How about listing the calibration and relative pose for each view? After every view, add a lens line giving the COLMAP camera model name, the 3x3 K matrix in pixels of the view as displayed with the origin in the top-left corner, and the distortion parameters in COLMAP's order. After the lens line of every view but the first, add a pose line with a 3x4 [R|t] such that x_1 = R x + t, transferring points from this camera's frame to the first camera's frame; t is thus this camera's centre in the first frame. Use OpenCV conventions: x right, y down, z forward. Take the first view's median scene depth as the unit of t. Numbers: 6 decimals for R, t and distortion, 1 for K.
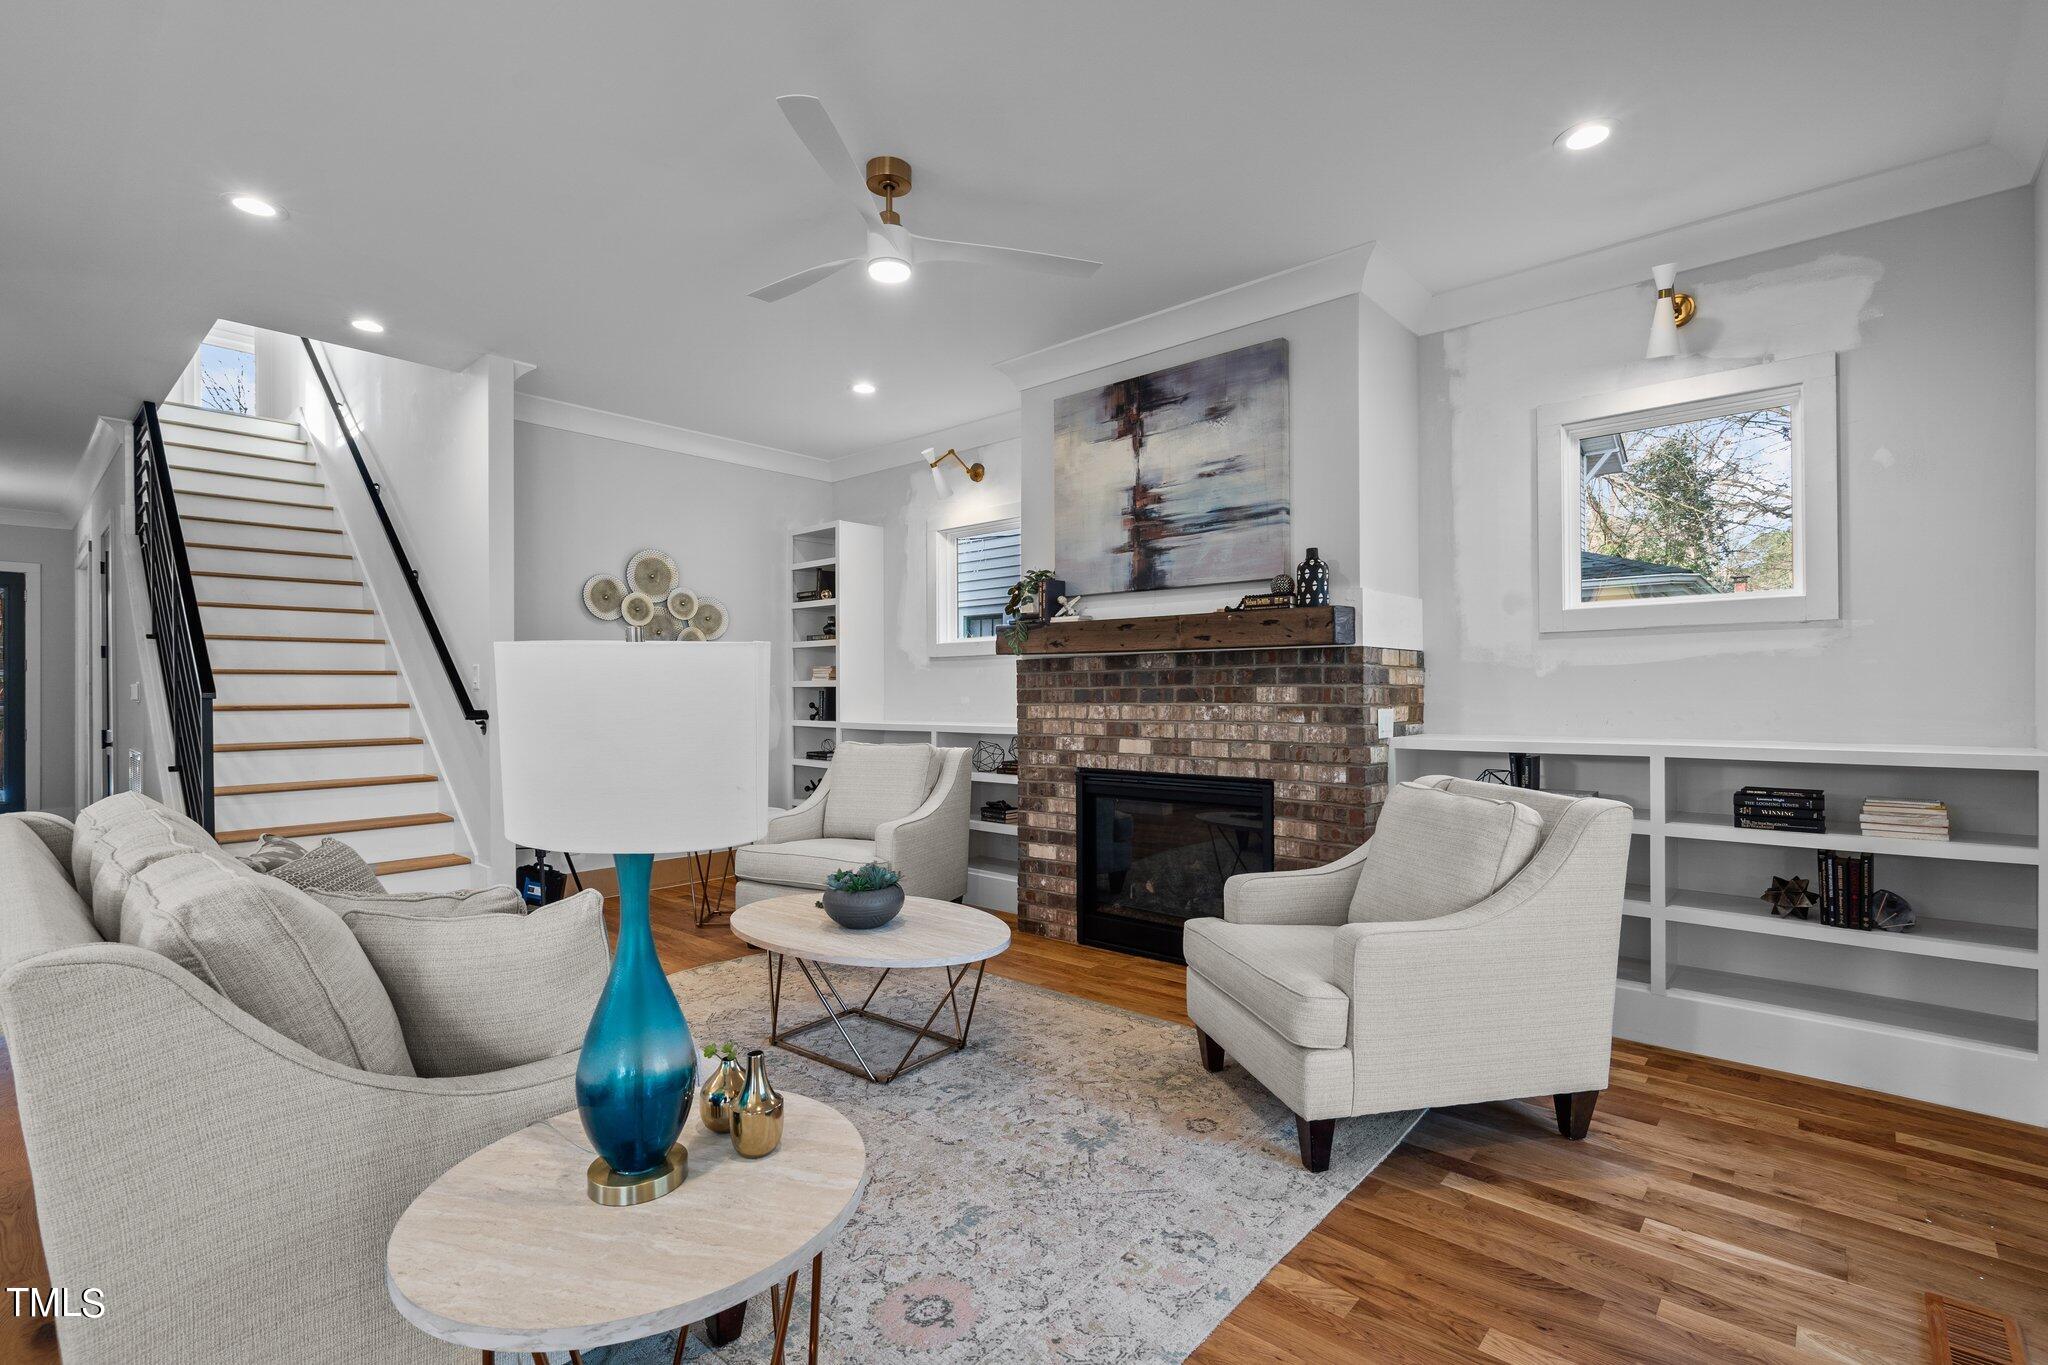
lens RADIAL K [[929.3, 0, 1029.0], [0, 929.3, 688.9], [0, 0, 1]] dist [-0.001512, 0.000486]
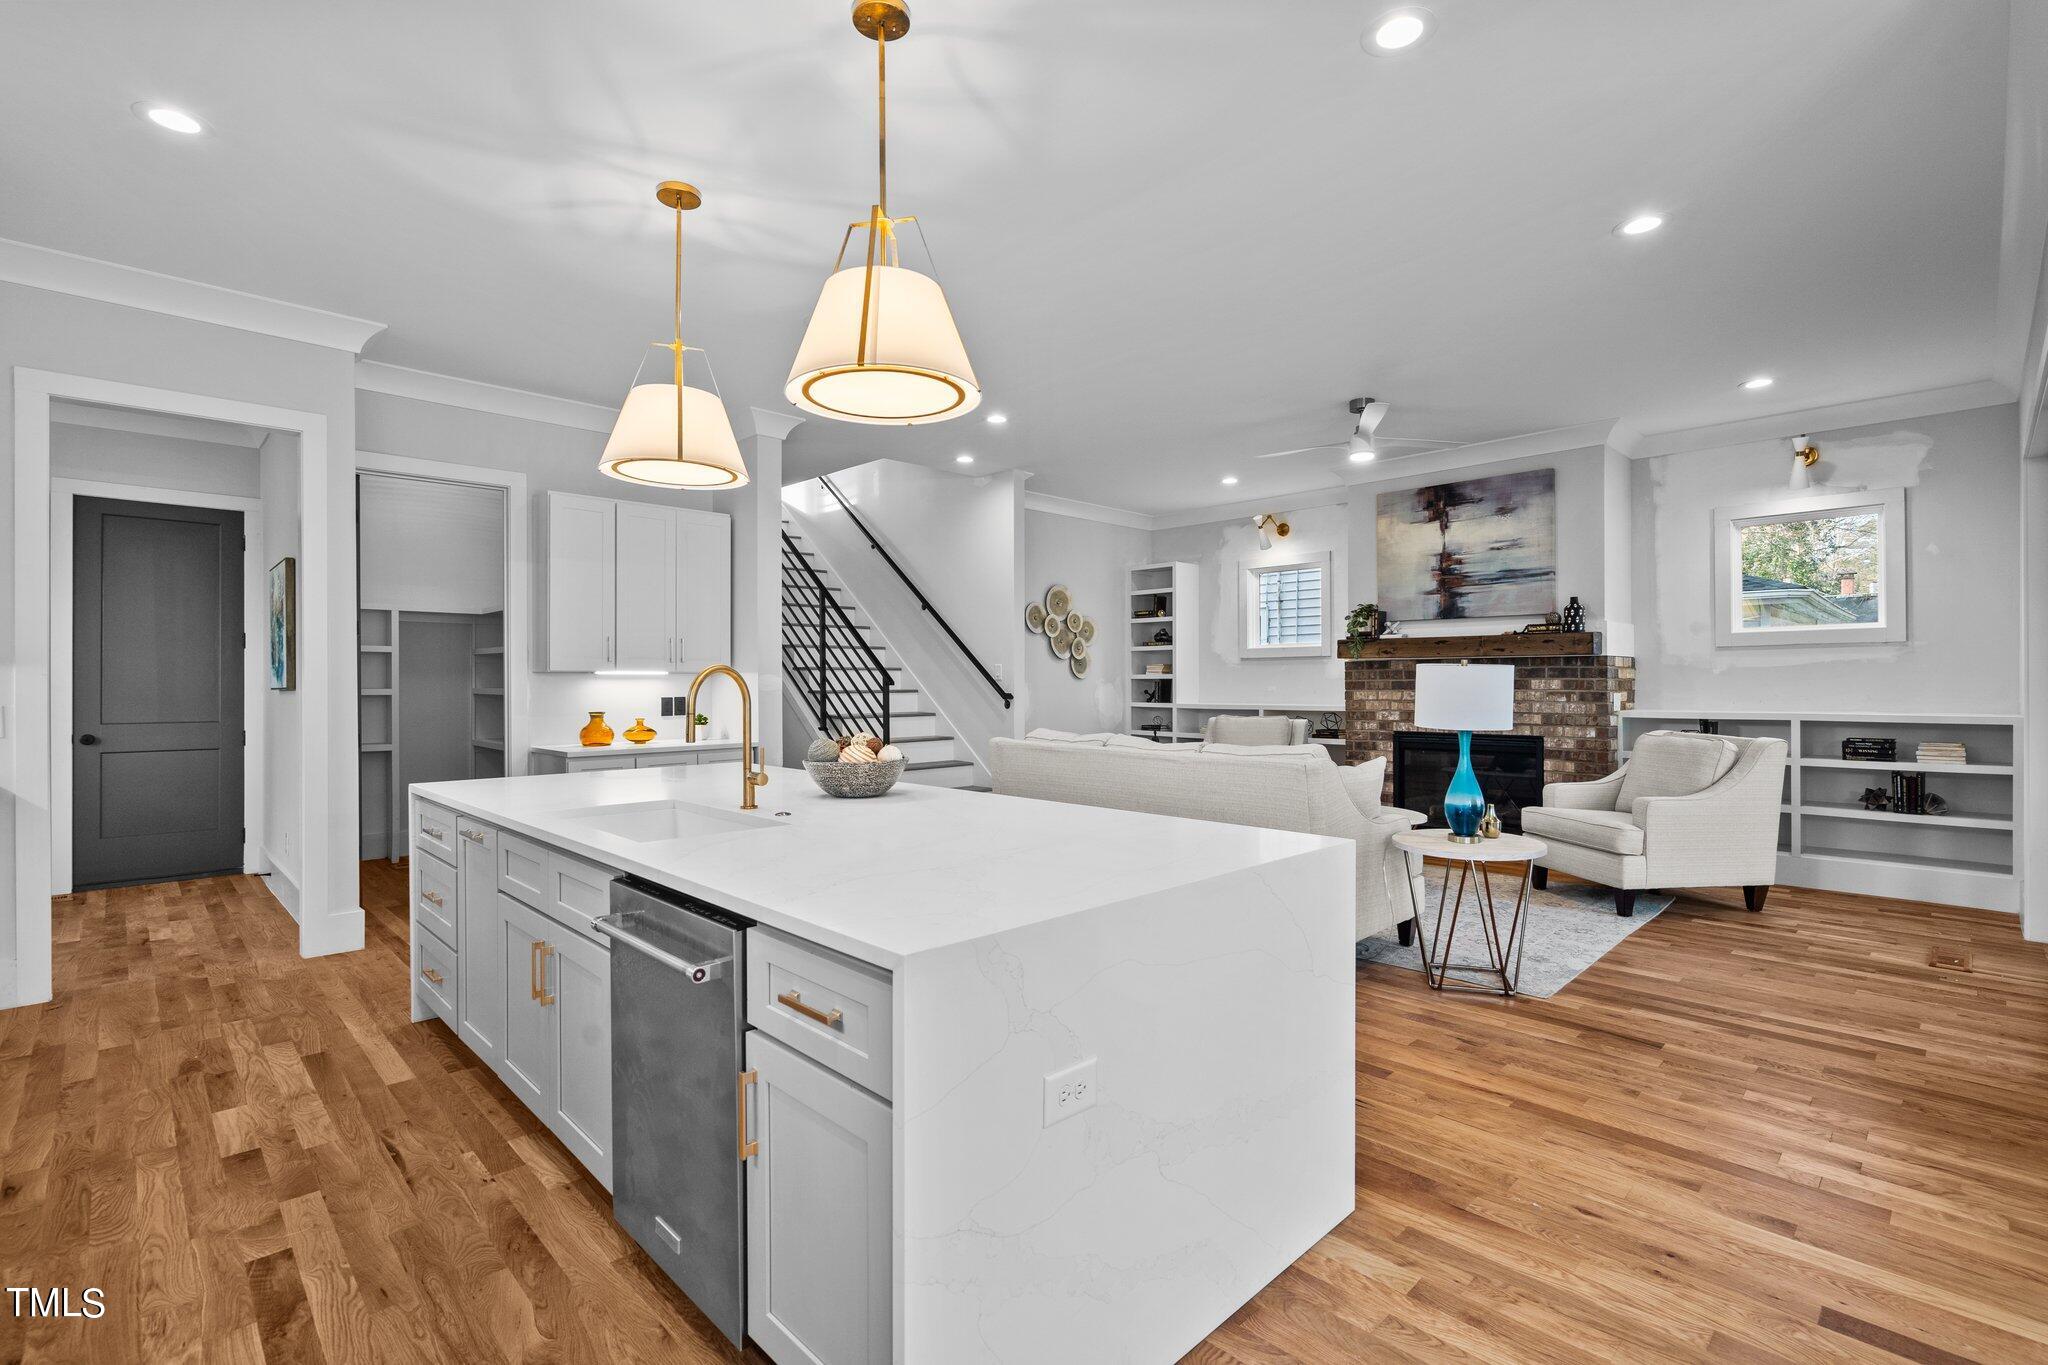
lens RADIAL K [[919.7, 0, 1035.3], [0, 919.7, 679.8], [0, 0, 1]] dist [0.001064, 0.000721]
pose [[0.997615, 0.001493, -0.069012, -0.499183], [-0.001485, 0.999999, 0.000171, -0.000907], [0.069012, -0.000068, 0.997616, -0.654265]]
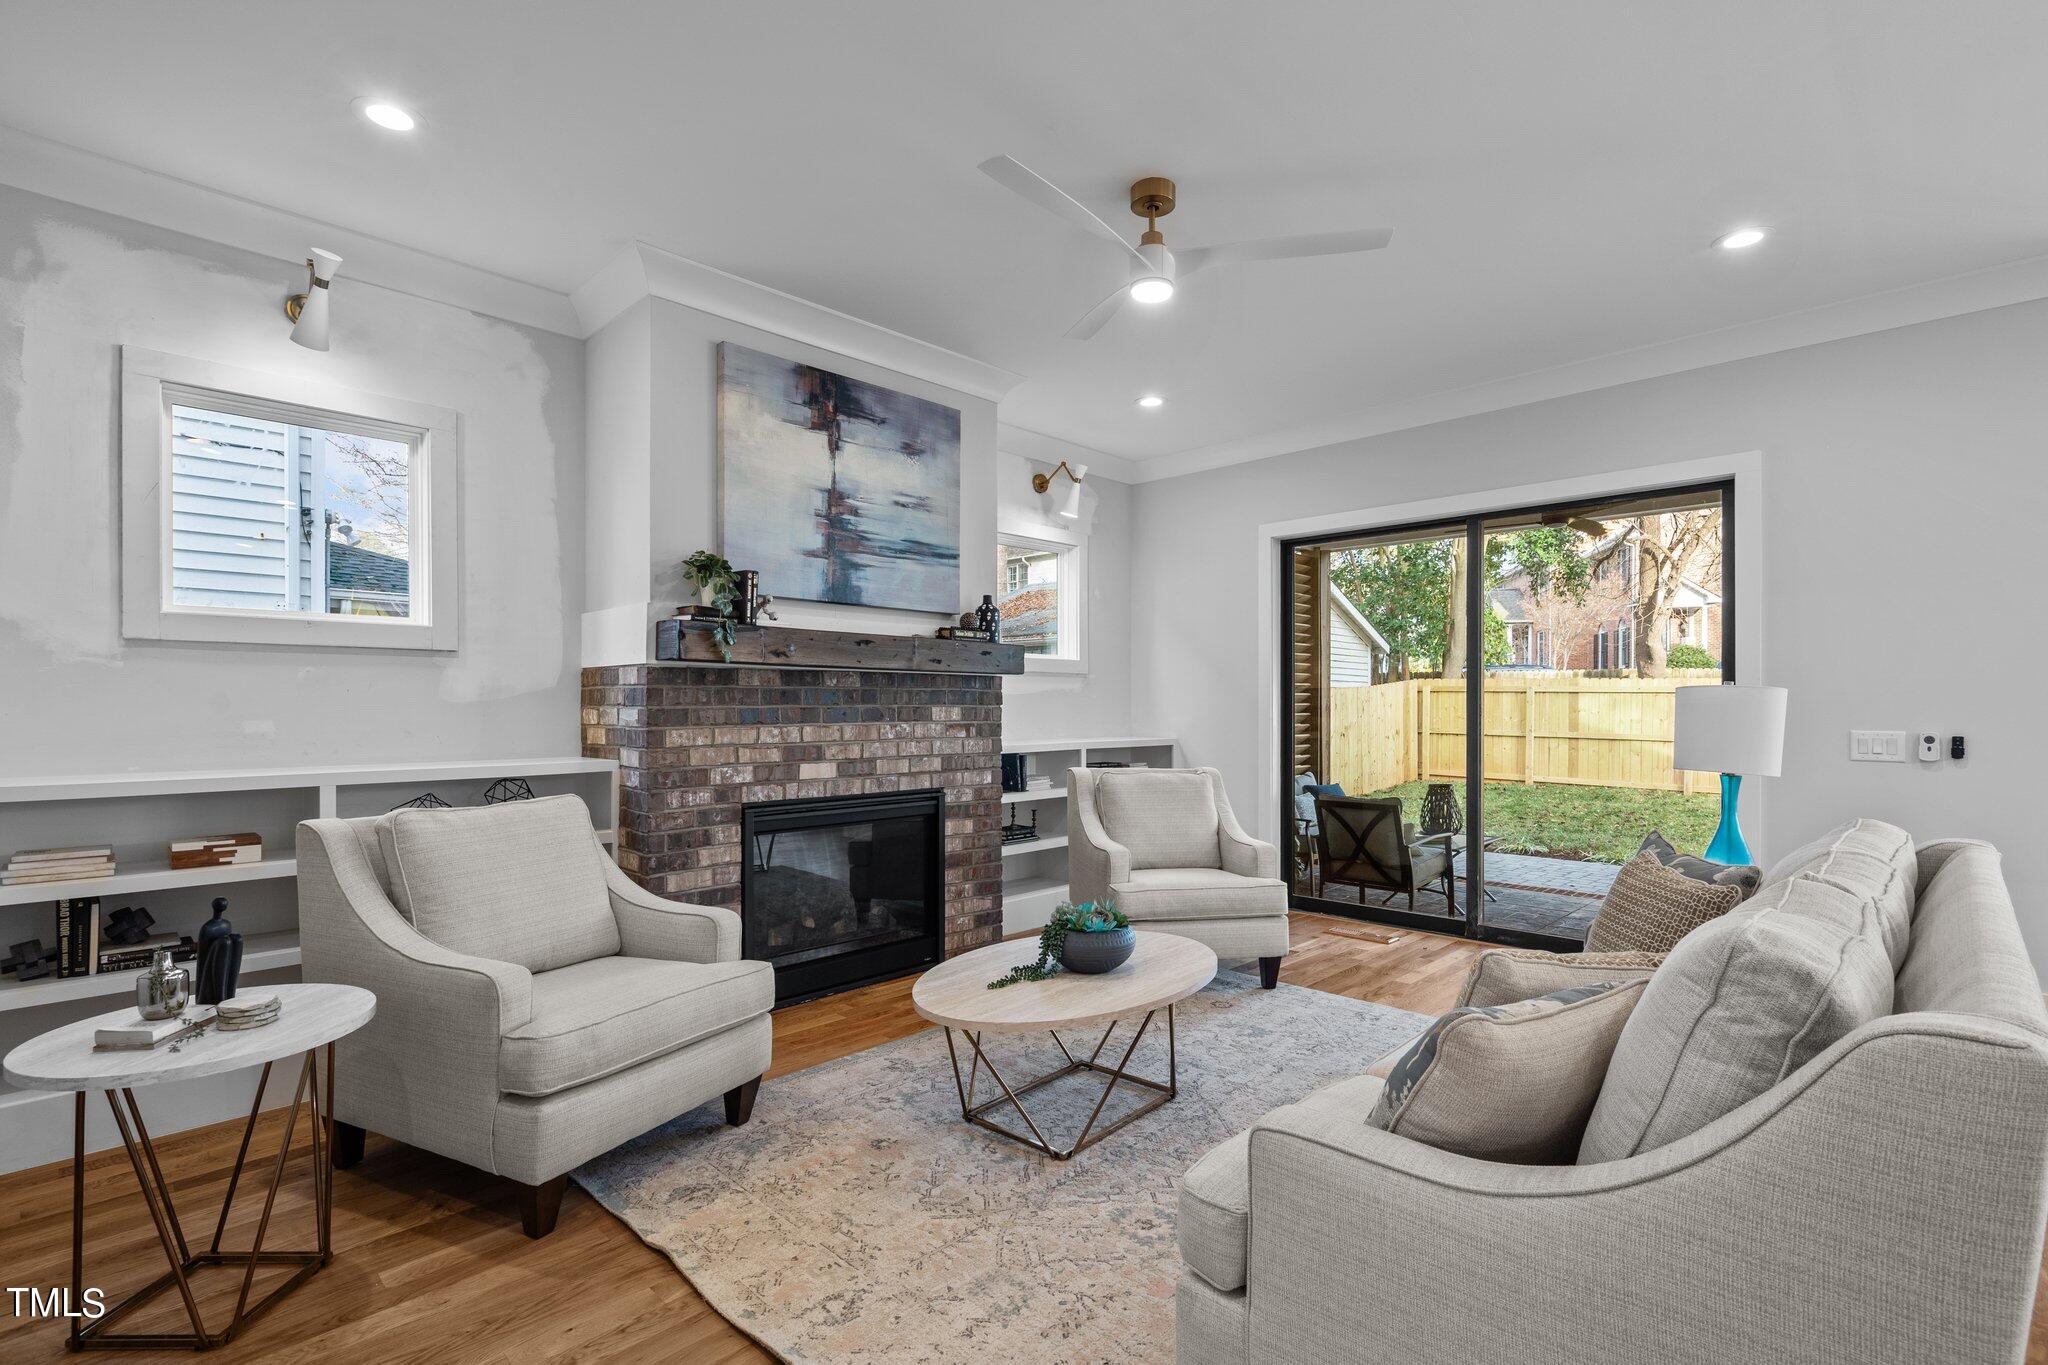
lens RADIAL K [[947.3, 0, 1032.9], [0, 947.3, 709.4], [0, 0, 1]] dist [0.000613, 0.000473]
pose [[0.053299, 0.003161, 0.998574, -0.869206], [-0.003176, 0.999990, -0.002996, 0.003821], [-0.998574, -0.003012, 0.053308, 0.794307]]
